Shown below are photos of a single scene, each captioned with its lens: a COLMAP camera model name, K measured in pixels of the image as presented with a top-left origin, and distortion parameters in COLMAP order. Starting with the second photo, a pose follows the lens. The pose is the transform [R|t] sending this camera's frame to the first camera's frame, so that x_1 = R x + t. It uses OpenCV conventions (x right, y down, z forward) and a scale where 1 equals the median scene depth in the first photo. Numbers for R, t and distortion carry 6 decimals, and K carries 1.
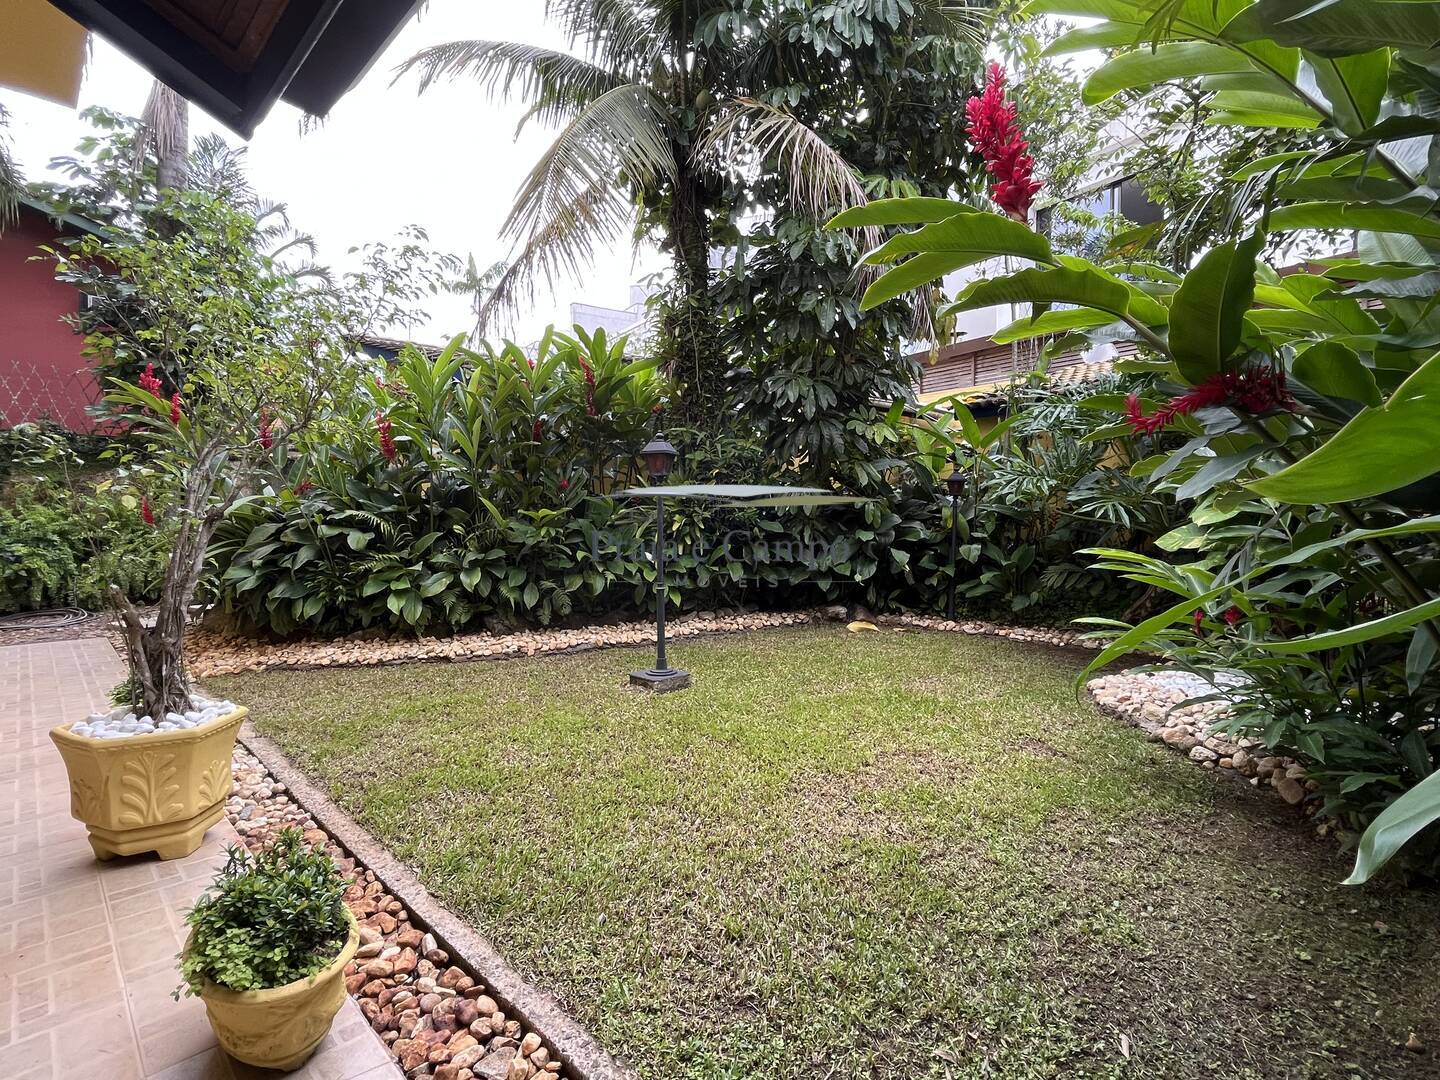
lens RADIAL K [[658.3, 0, 718.6], [0, 658.3, 541.7], [0, 0, 1]] dist [0.000333, -0.000074]
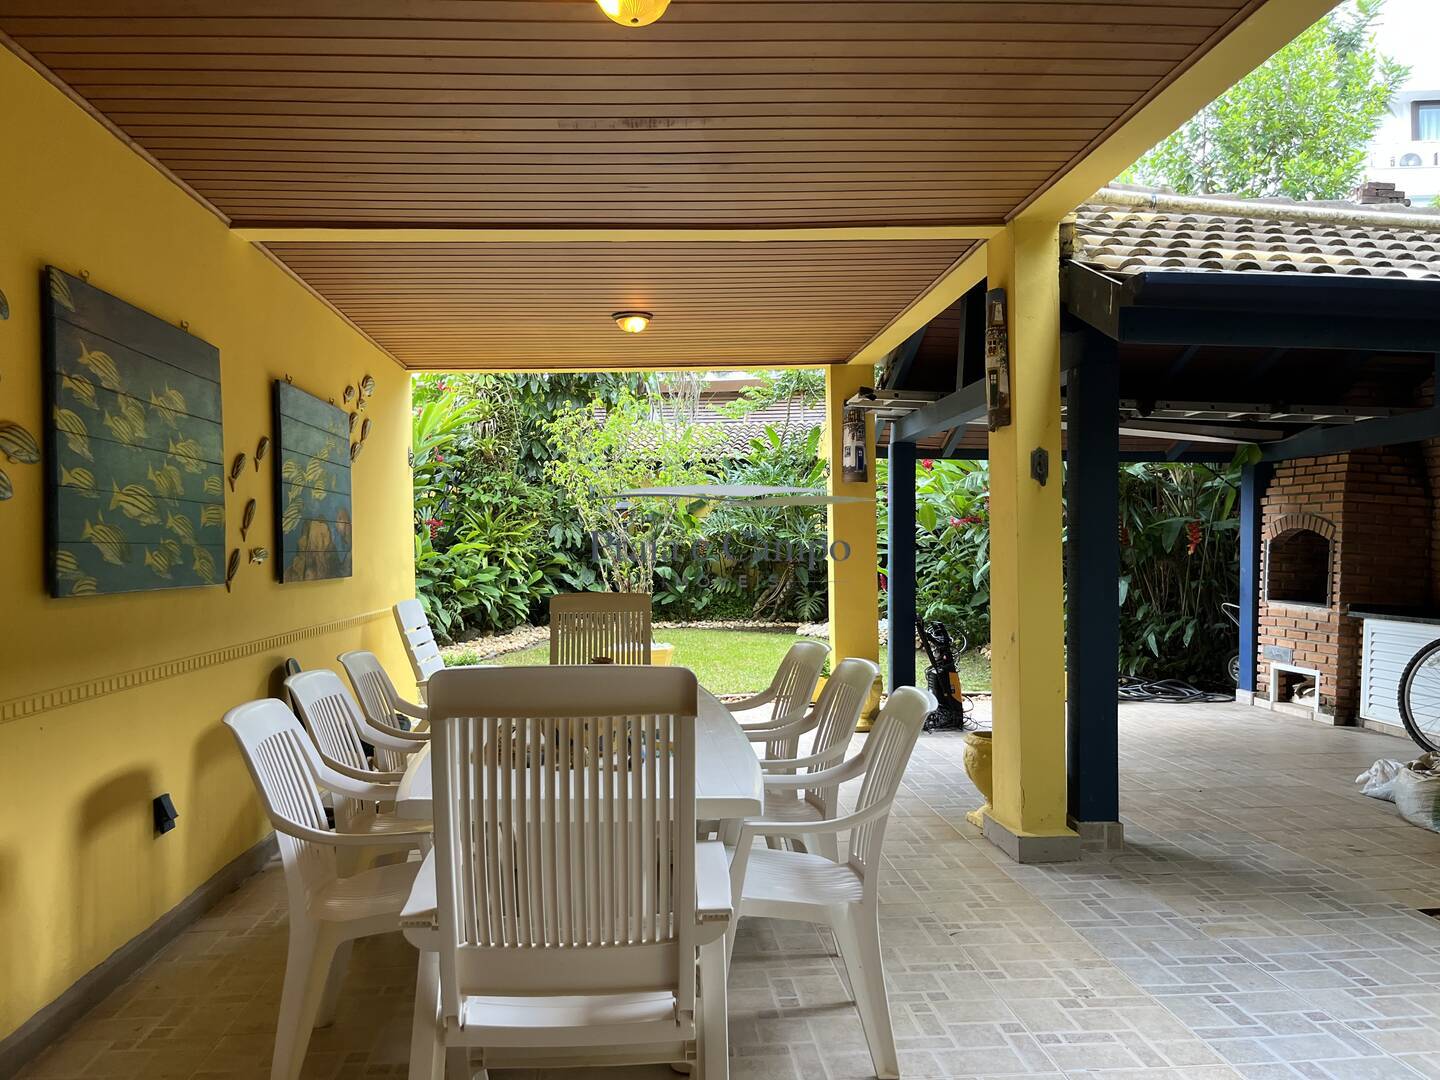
lens RADIAL K [[1076.9, 0, 716.1], [0, 1076.9, 542.0], [0, 0, 1]] dist [0.034223, -0.033425]
pose [[0.646247, -0.003520, 0.763120, -1.447442], [0.011904, 0.999914, -0.005469, -0.039610], [-0.763035, 0.012619, 0.646234, -0.657807]]
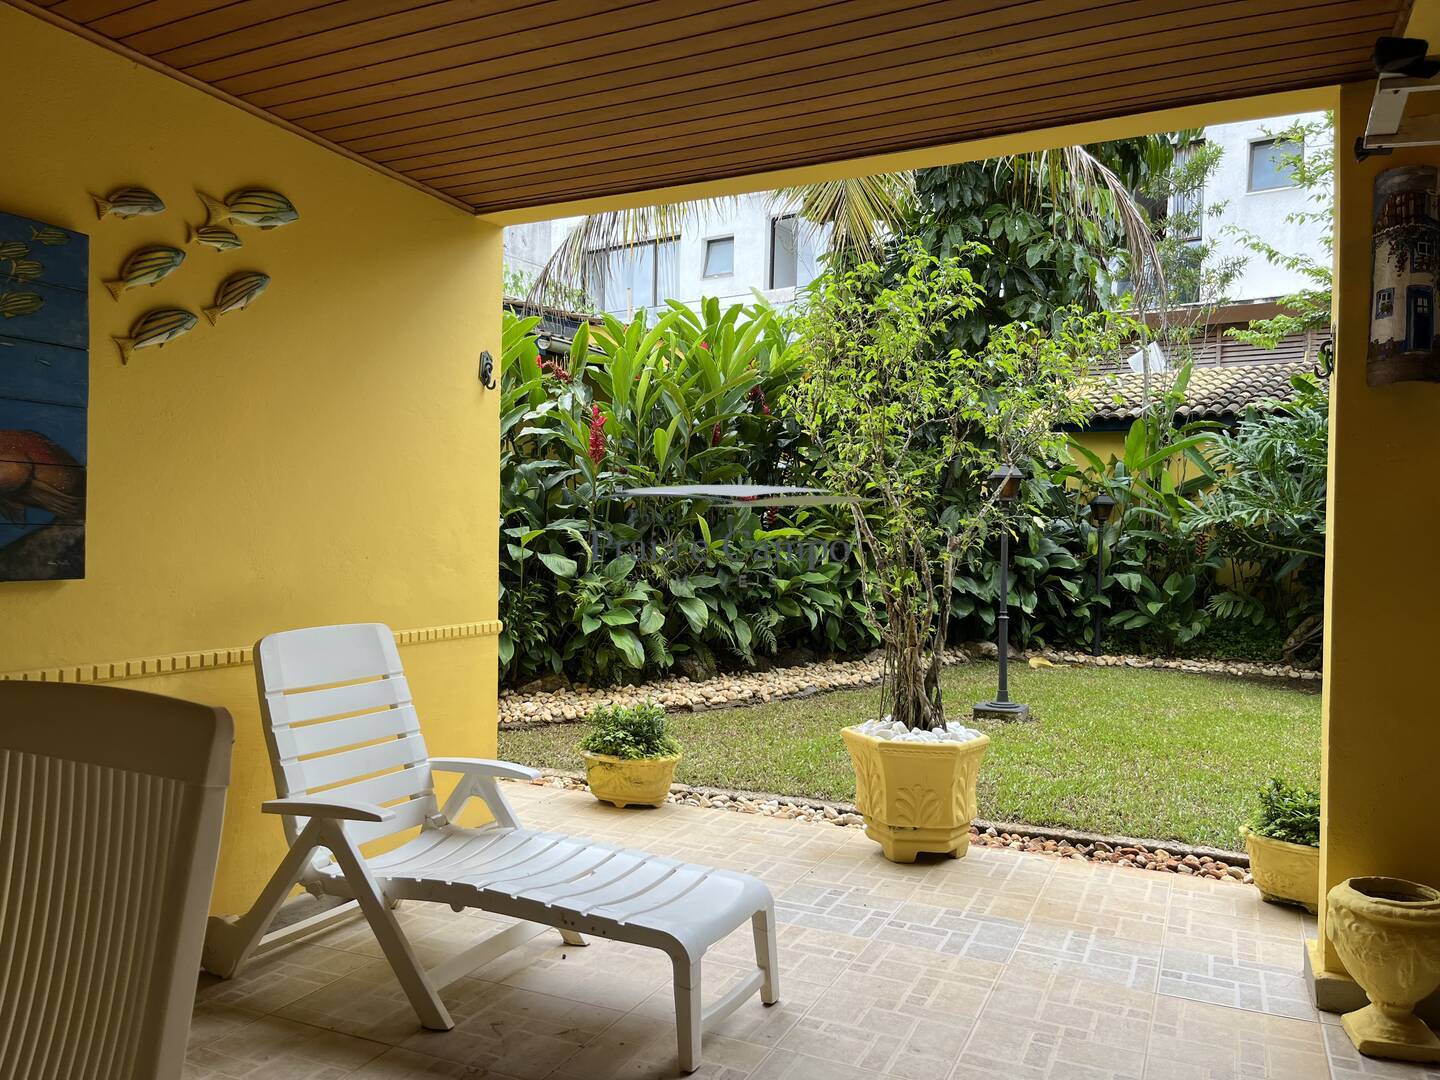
lens RADIAL K [[1076.9, 0, 716.4], [0, 1076.9, 547.1], [0, 0, 1]] dist [0.034223, -0.033425]
pose [[0.939406, 0.015293, 0.342466, -0.776764], [-0.018885, 0.999796, 0.007156, -0.036882], [-0.342286, -0.013190, 0.939503, -0.289997]]
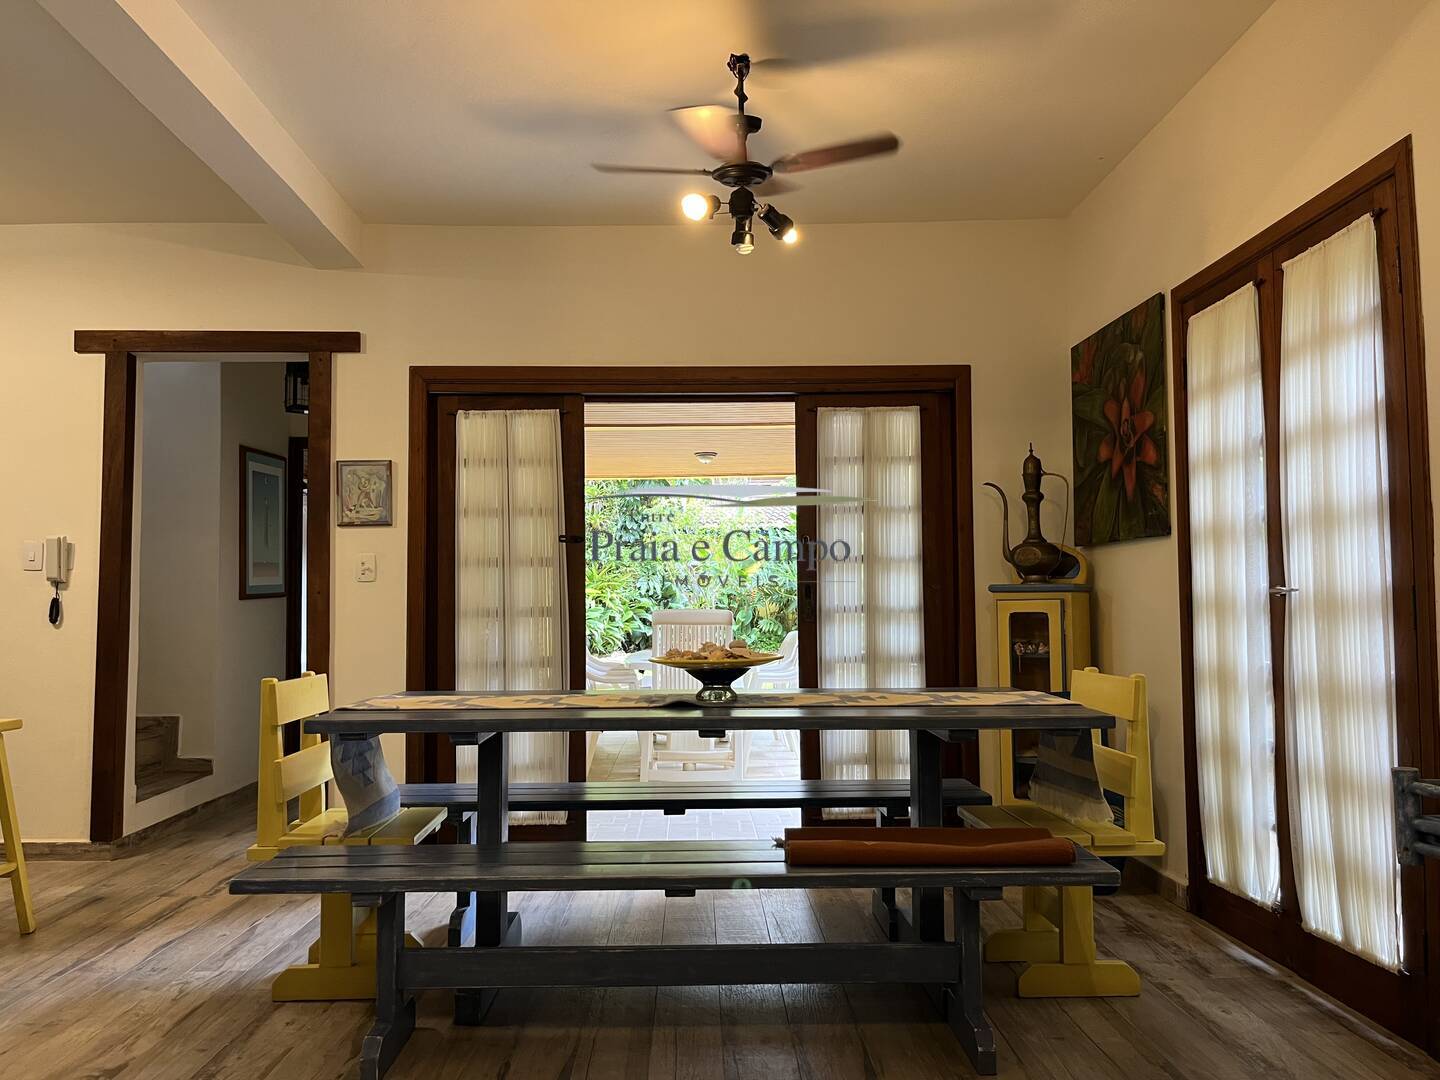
lens RADIAL K [[1076.9, 0, 718.8], [0, 1076.9, 541.9], [0, 0, 1]] dist [0.034223, -0.033425]
pose [[0.684300, 0.040578, 0.728071, -2.005213], [-0.002652, 0.998582, -0.053162, -0.031022], [-0.729196, 0.034448, 0.683437, -1.176562]]
